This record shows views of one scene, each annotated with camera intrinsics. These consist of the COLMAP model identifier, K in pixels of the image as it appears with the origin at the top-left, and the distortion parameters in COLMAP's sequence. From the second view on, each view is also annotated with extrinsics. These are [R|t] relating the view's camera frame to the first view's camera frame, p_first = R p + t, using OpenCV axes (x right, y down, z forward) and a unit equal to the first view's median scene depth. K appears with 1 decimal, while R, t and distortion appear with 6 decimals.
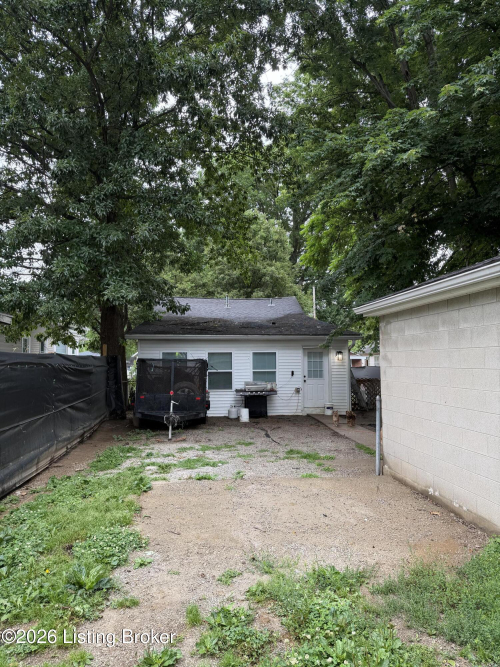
lens RADIAL K [[463.0, 0, 250.0], [0, 463.0, 333.5], [0, 0, 1]] dist [0.094976, -0.123072]
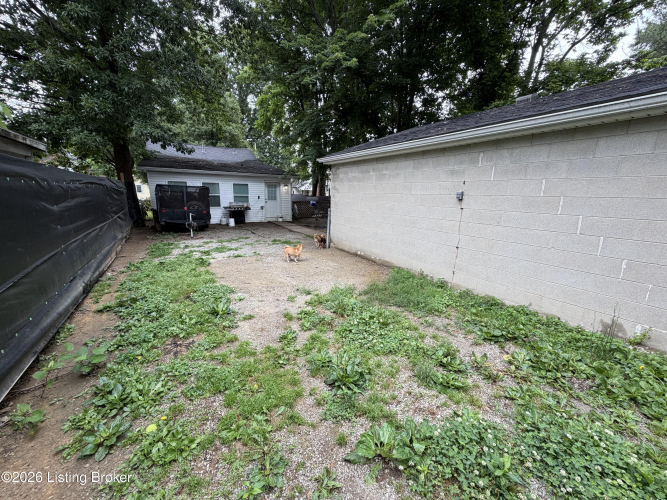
lens RADIAL K [[266.0, 0, 331.6], [0, 266.0, 248.6], [0, 0, 1]] dist [0.000842, -0.000175]
pose [[0.908356, -0.062111, 0.413560, -0.103207], [-0.050253, 0.965532, 0.255386, 0.008535], [-0.415168, -0.252764, 0.873926, 0.006495]]
